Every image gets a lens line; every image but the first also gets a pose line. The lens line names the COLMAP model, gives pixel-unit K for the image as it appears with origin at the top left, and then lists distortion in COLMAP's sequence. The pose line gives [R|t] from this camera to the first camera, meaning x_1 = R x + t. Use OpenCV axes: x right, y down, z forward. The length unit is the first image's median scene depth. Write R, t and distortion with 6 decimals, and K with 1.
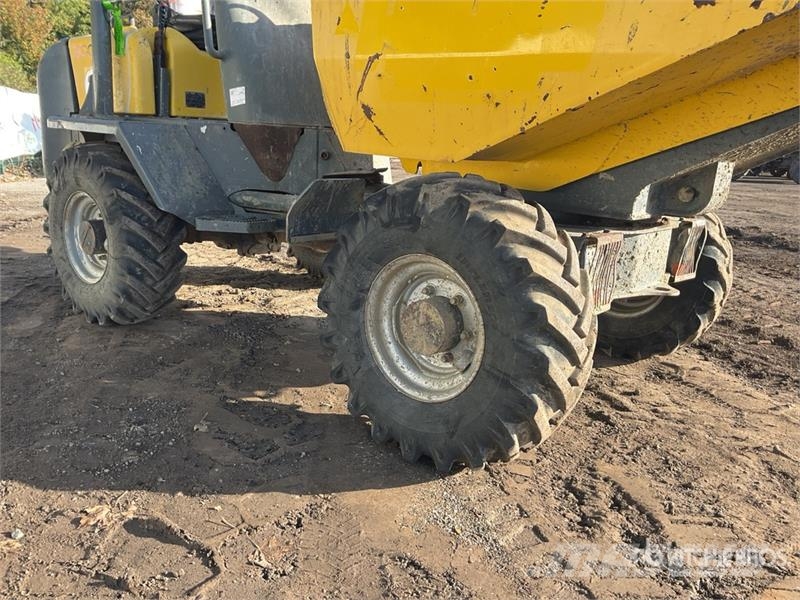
lens RADIAL K [[656.1, 0, 396.2], [0, 656.1, 293.5], [0, 0, 1]] dist [0.108428, -0.222597]
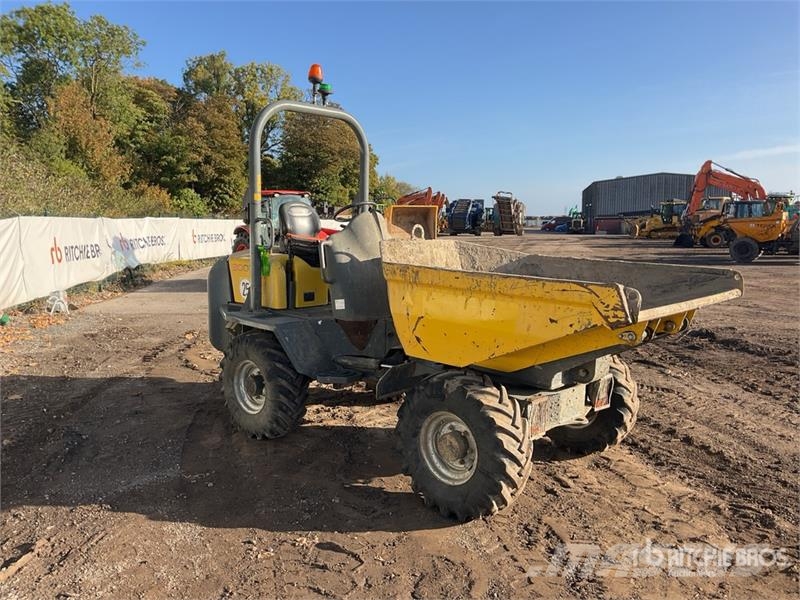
lens RADIAL K [[656.1, 0, 396.2], [0, 656.1, 293.5], [0, 0, 1]] dist [0.108428, -0.222597]
pose [[0.997938, -0.033359, -0.054828, 0.005755], [0.027022, 0.993282, -0.112518, -0.181064], [0.058213, 0.110805, 0.992136, -1.005014]]
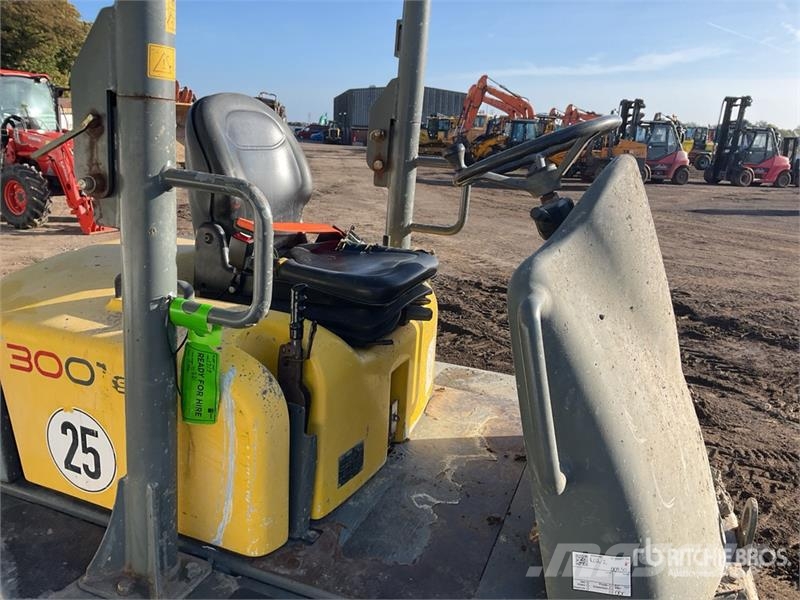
lens RADIAL K [[656.1, 0, 396.2], [0, 656.1, 293.5], [0, 0, 1]] dist [0.108428, -0.222597]
pose [[0.944506, -0.070561, 0.320827, -0.673287], [0.059611, 0.997259, 0.043839, -0.697909], [-0.323041, -0.022281, 0.946123, 0.947041]]
